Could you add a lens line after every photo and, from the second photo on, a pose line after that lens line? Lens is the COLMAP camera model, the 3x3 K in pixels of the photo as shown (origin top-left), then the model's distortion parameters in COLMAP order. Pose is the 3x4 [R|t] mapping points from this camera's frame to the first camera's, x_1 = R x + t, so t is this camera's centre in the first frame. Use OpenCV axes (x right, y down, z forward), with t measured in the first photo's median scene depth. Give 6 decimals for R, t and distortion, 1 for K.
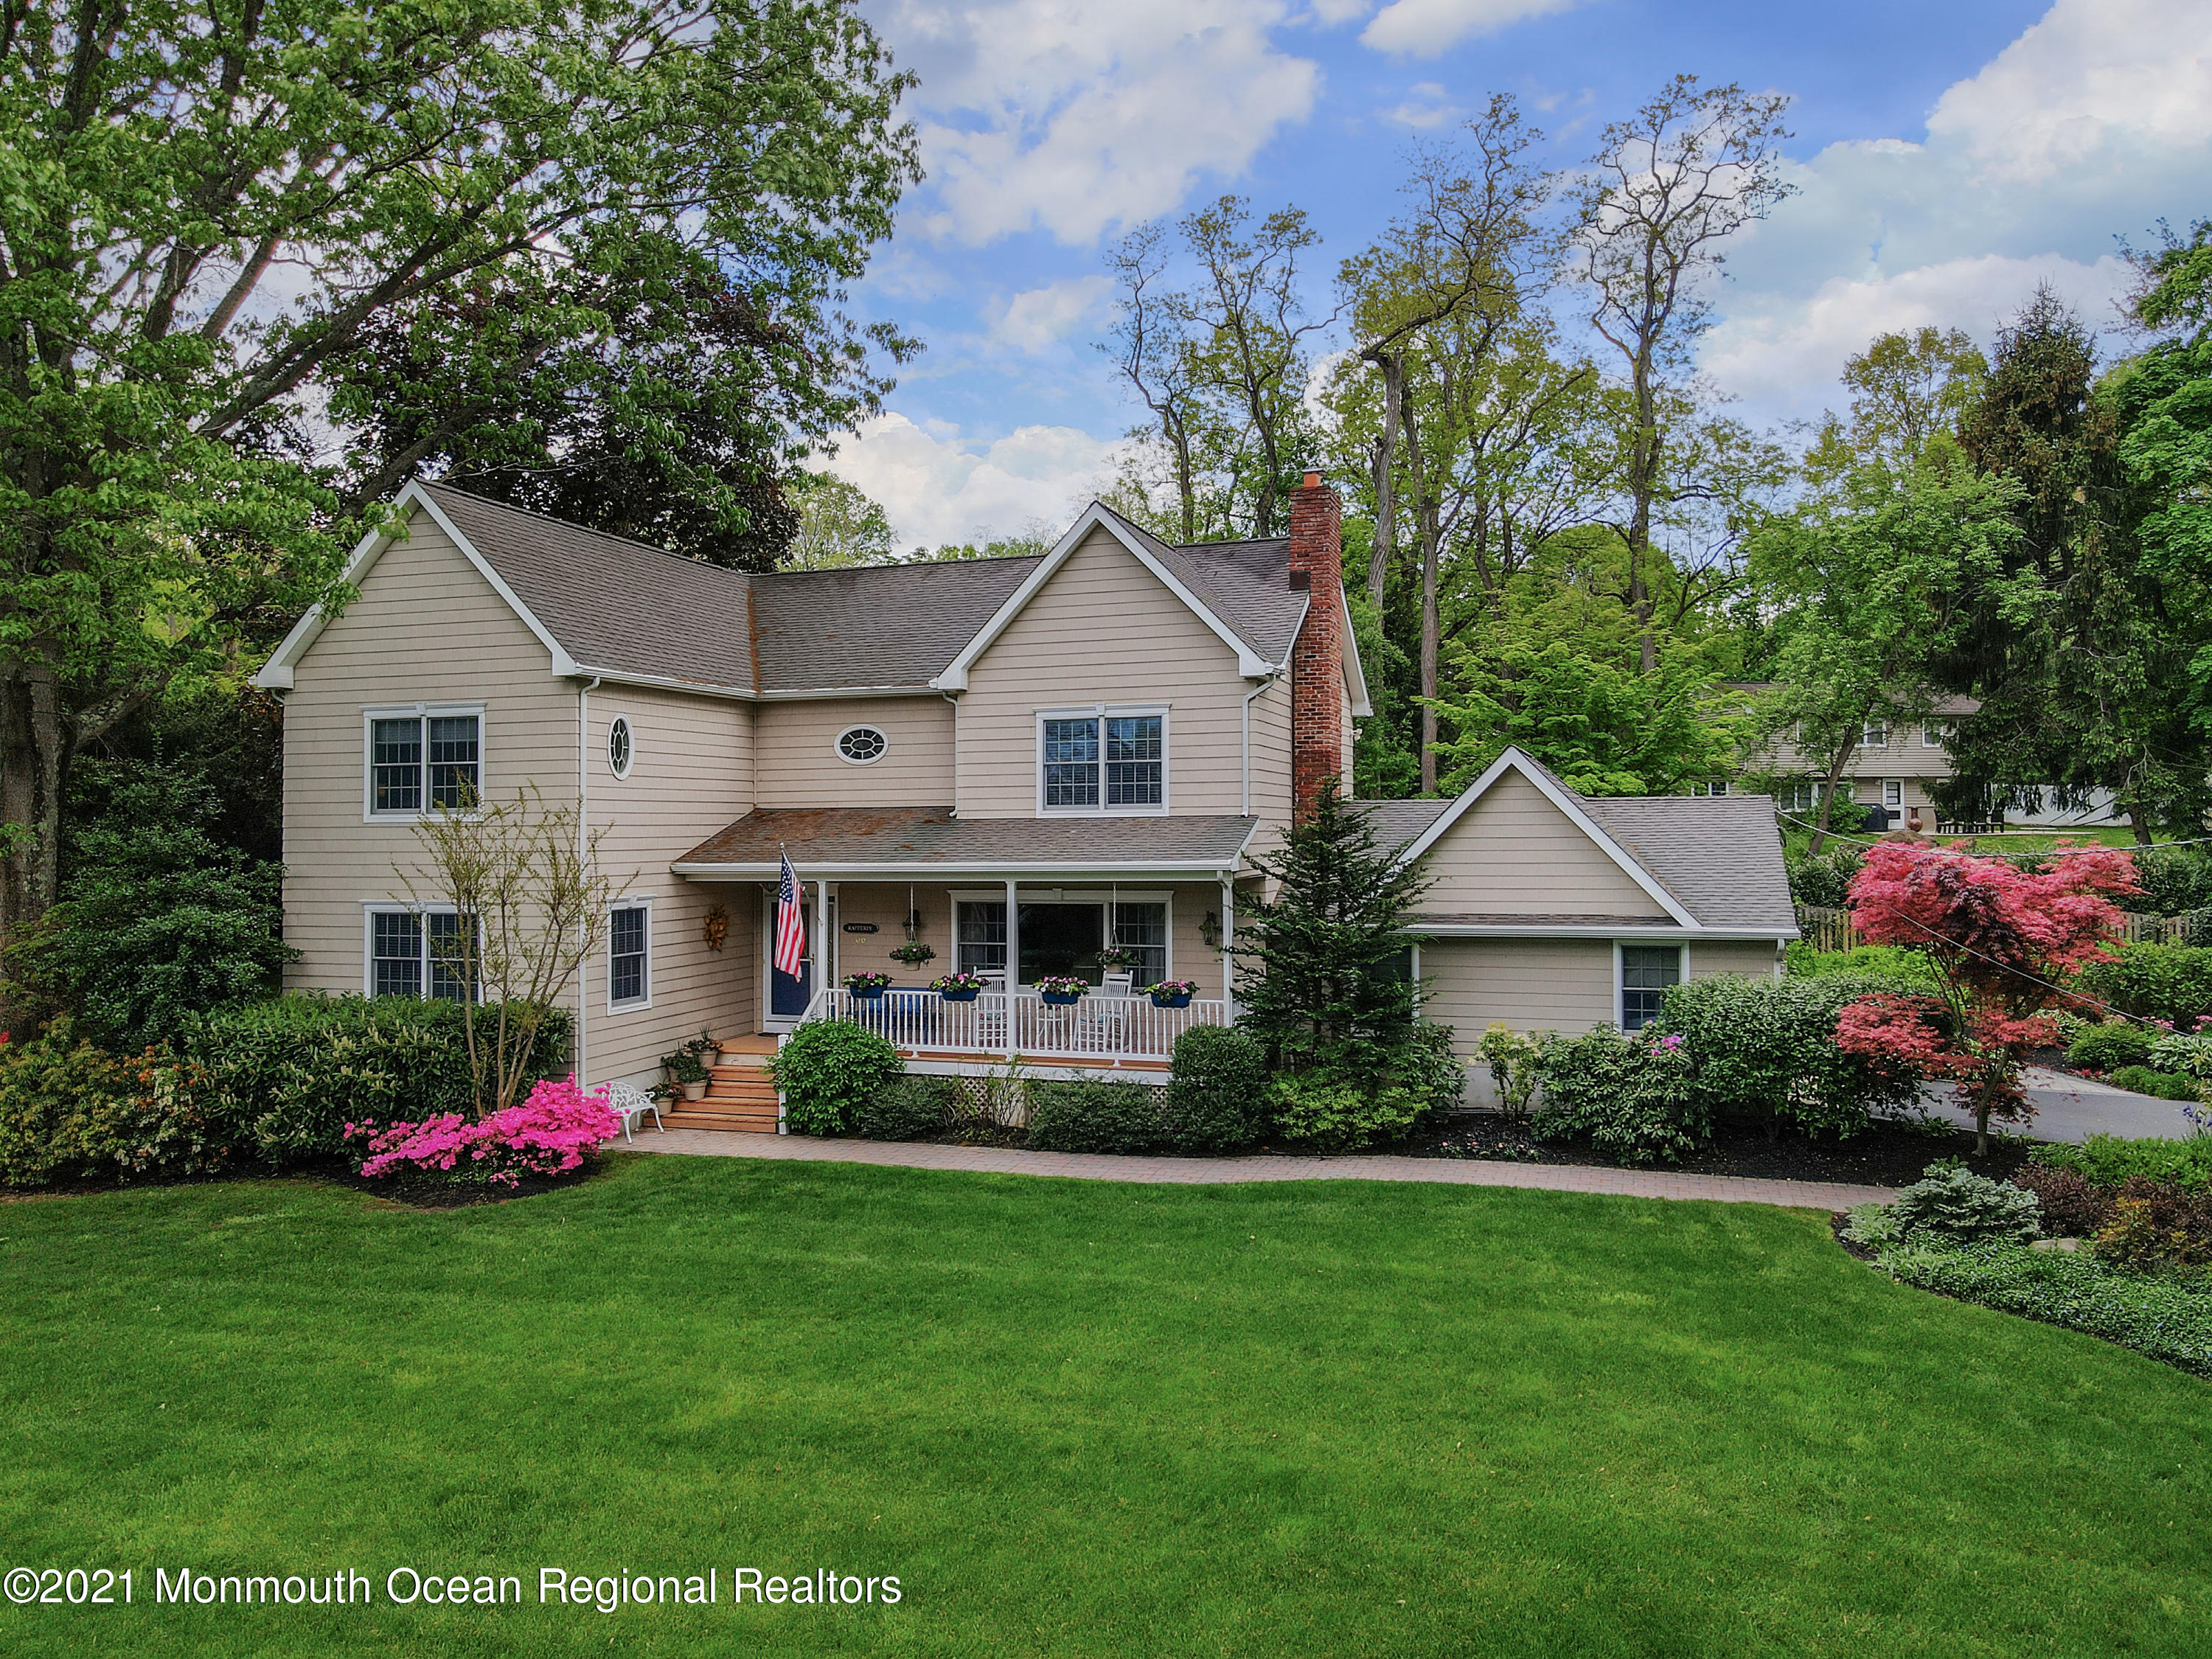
lens RADIAL K [[1628.6, 0, 1075.7], [0, 1628.6, 828.8], [0, 0, 1]] dist [0.008159, -0.003972]
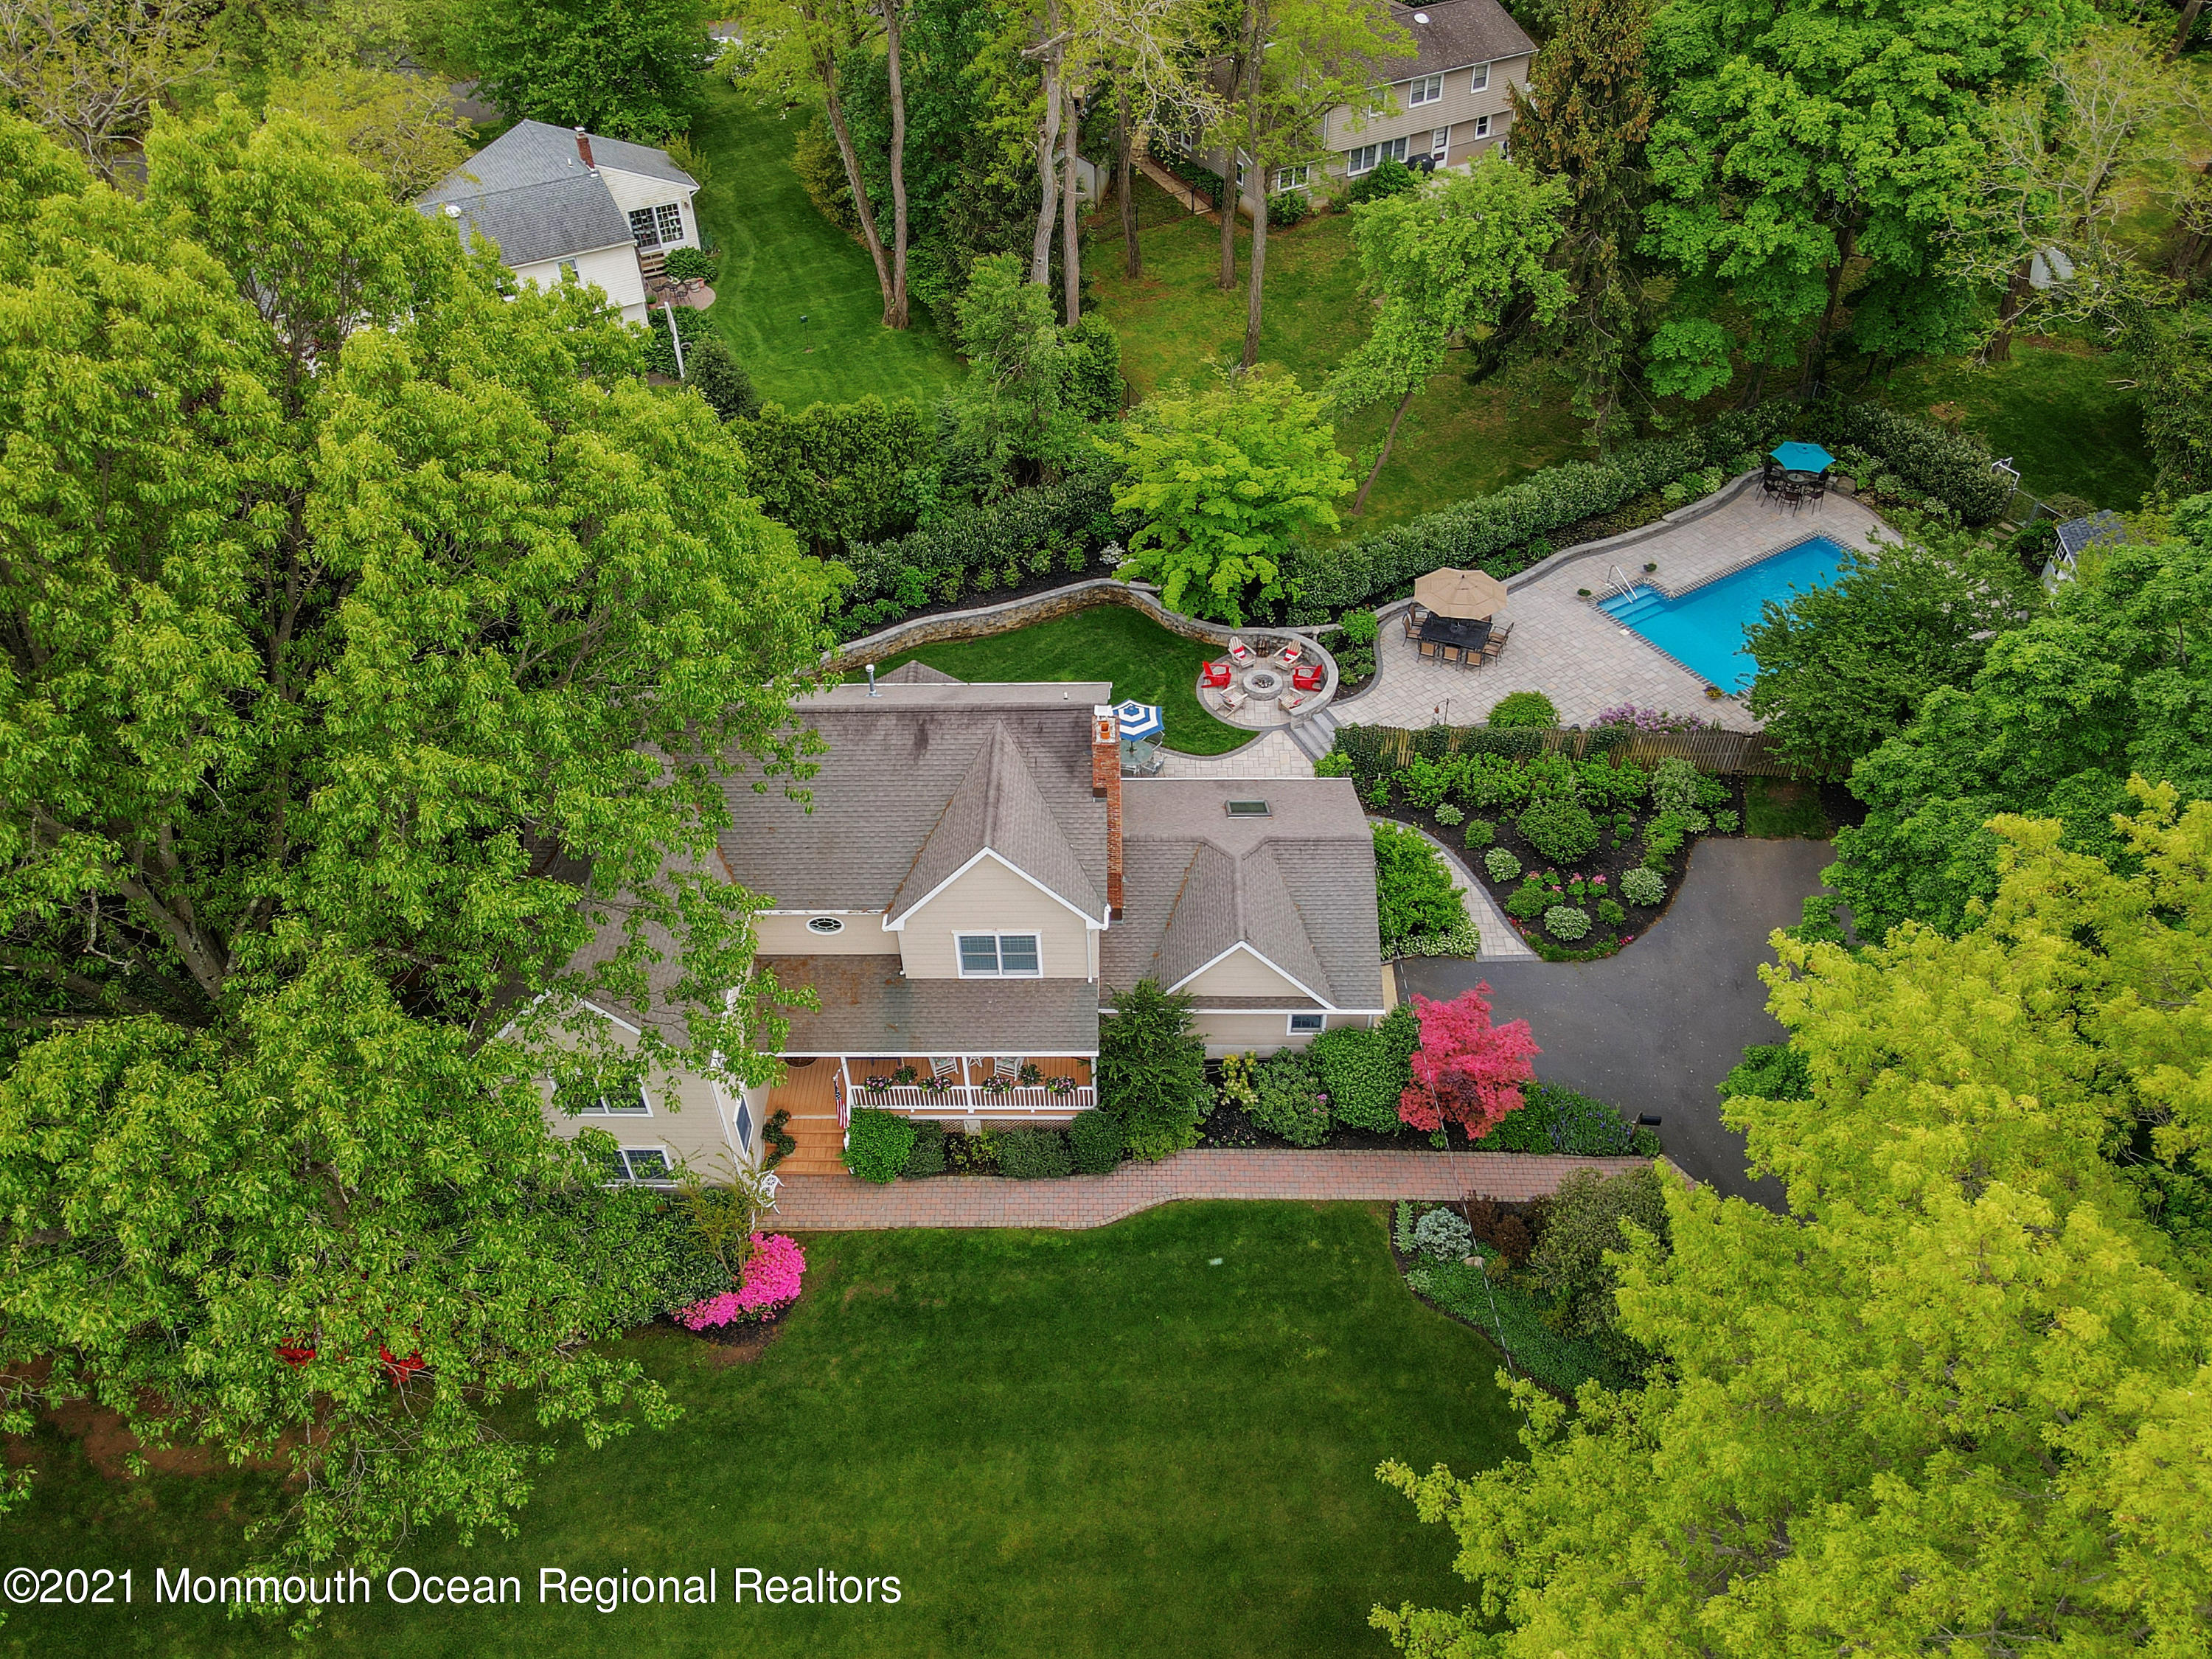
lens RADIAL K [[1628.6, 0, 1075.7], [0, 1628.6, 828.8], [0, 0, 1]] dist [0.008159, -0.003972]
pose [[0.952629, -0.226895, 0.202526, -0.227125], [0.024011, 0.719938, 0.693623, -1.350725], [-0.303185, -0.655902, 0.691282, -0.068005]]
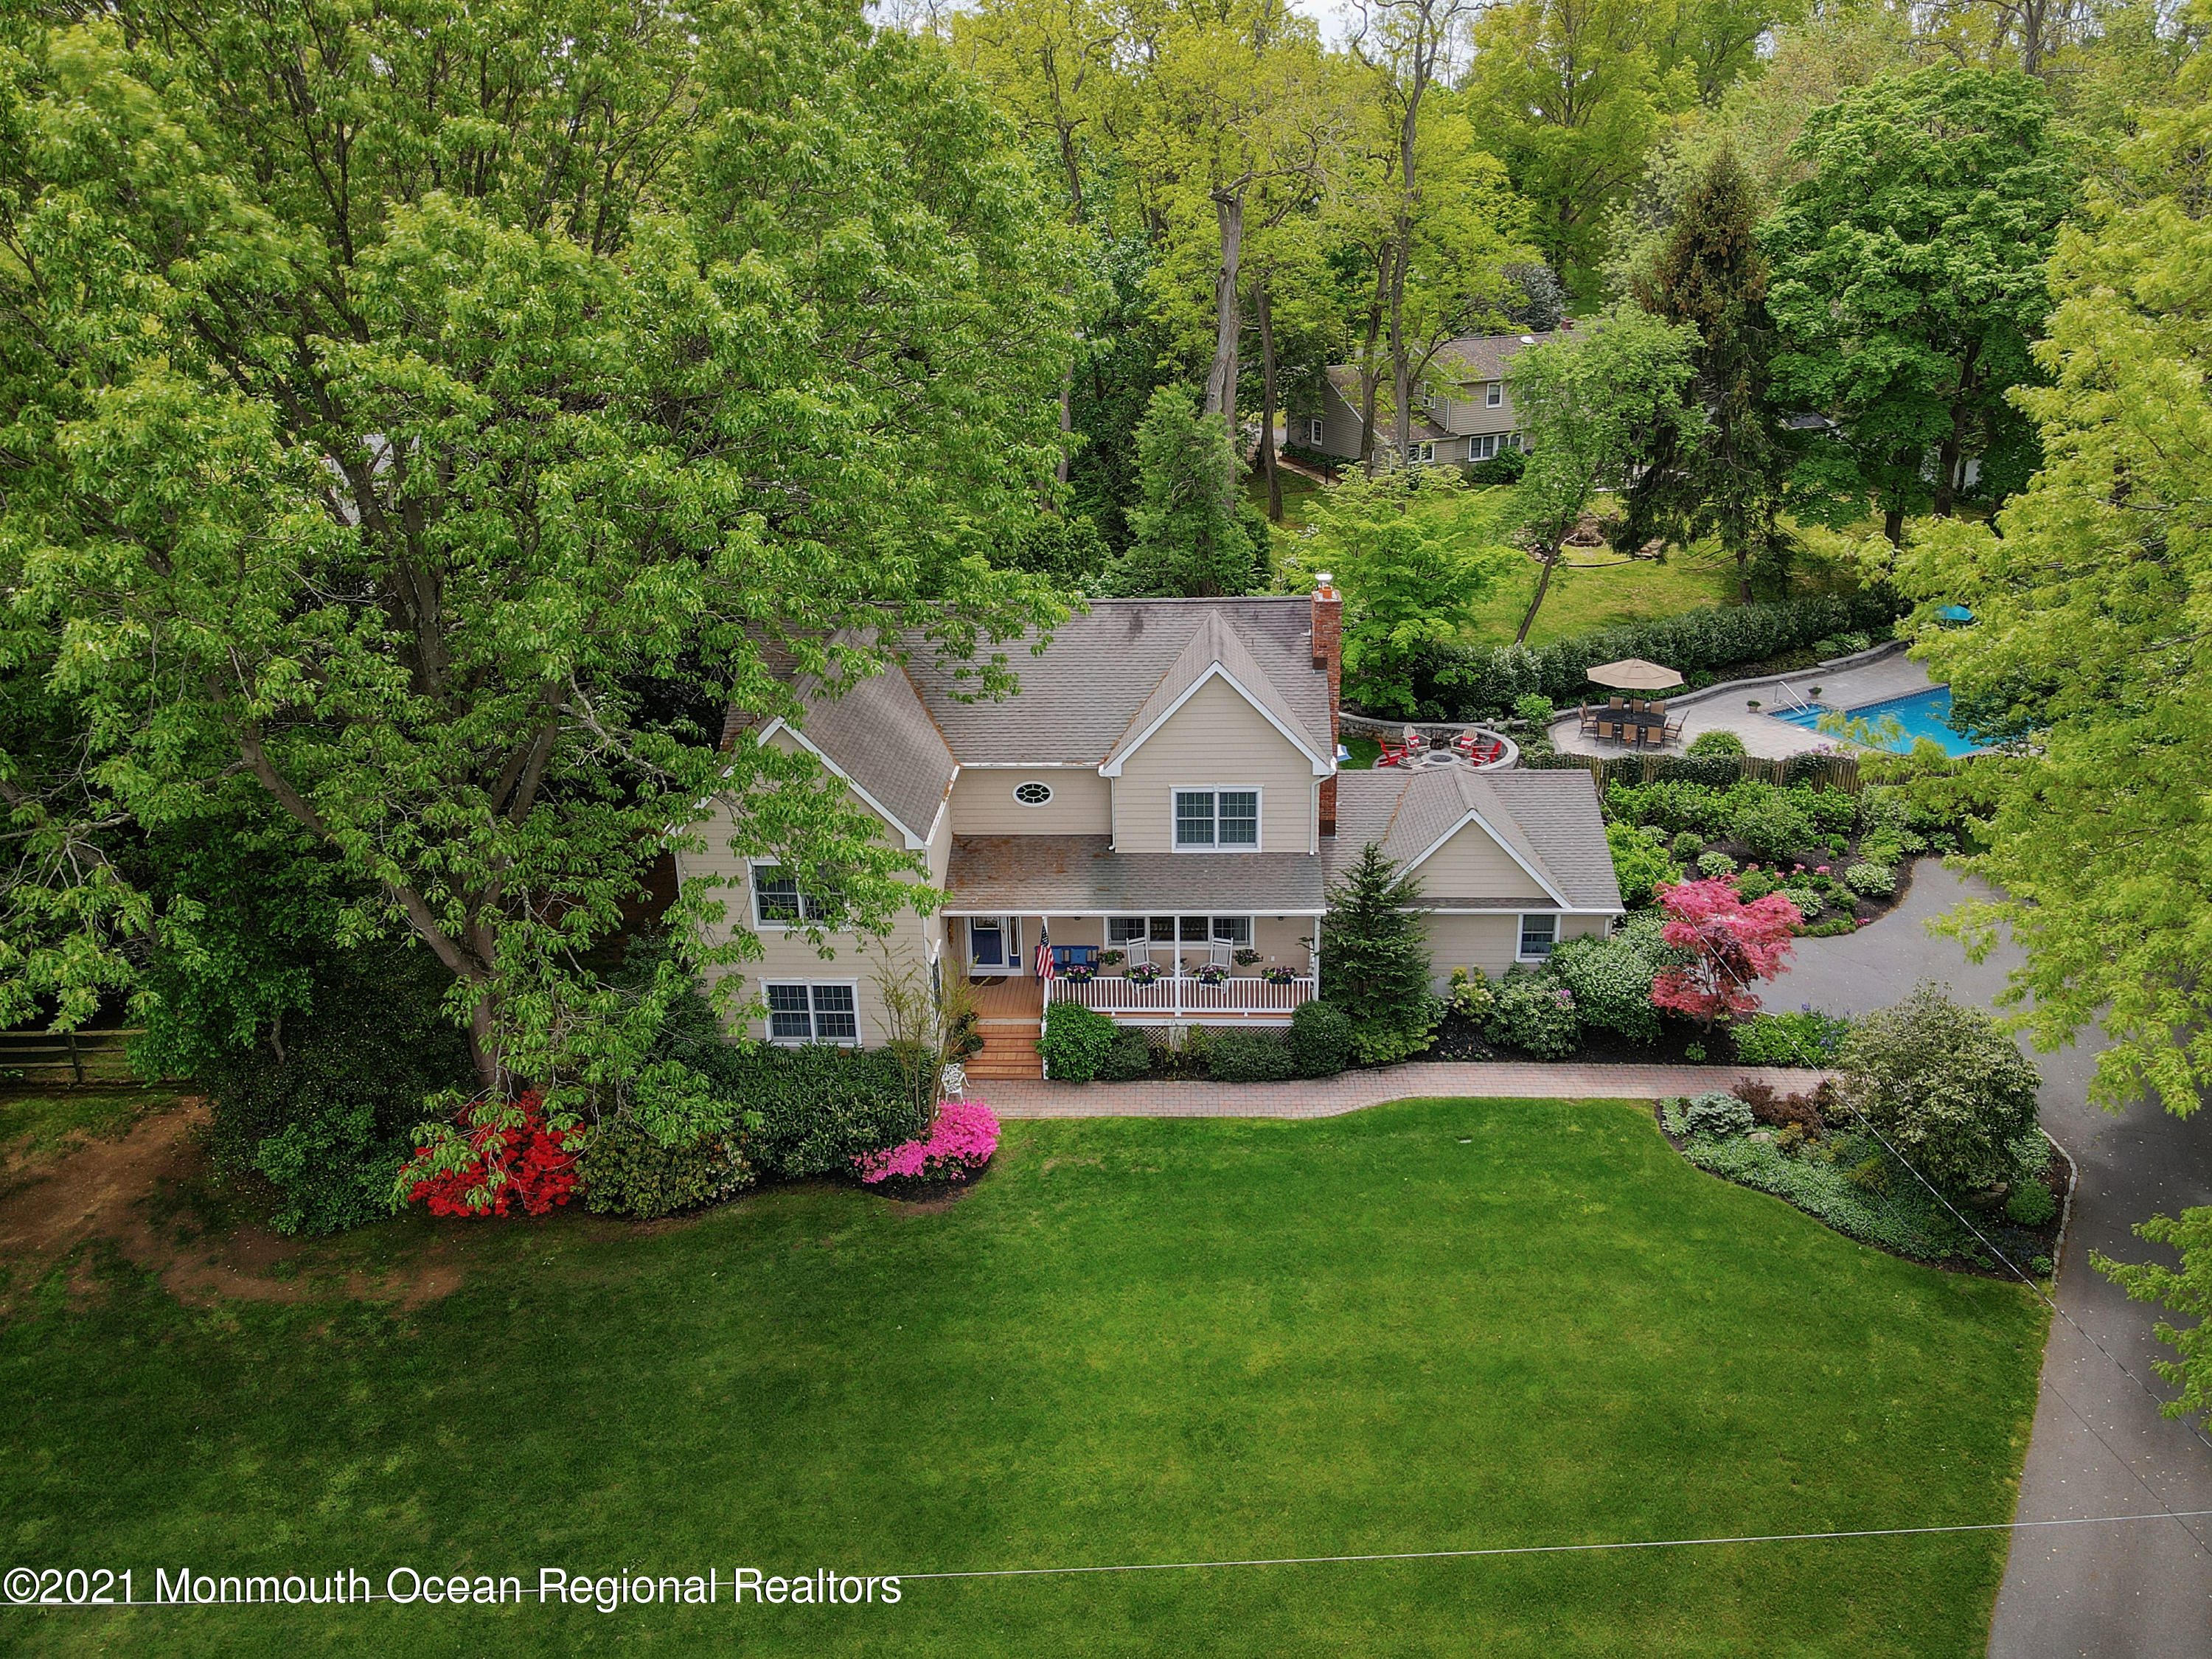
lens RADIAL K [[1710.6, 0, 1114.8], [0, 1710.6, 800.3], [0, 0, 1]] dist [-0.002922, 0.000393]
pose [[0.957512, -0.116189, 0.263954, -0.539310], [0.011023, 0.929328, 0.369090, -0.705099], [-0.288184, -0.350499, 0.891123, -0.440257]]
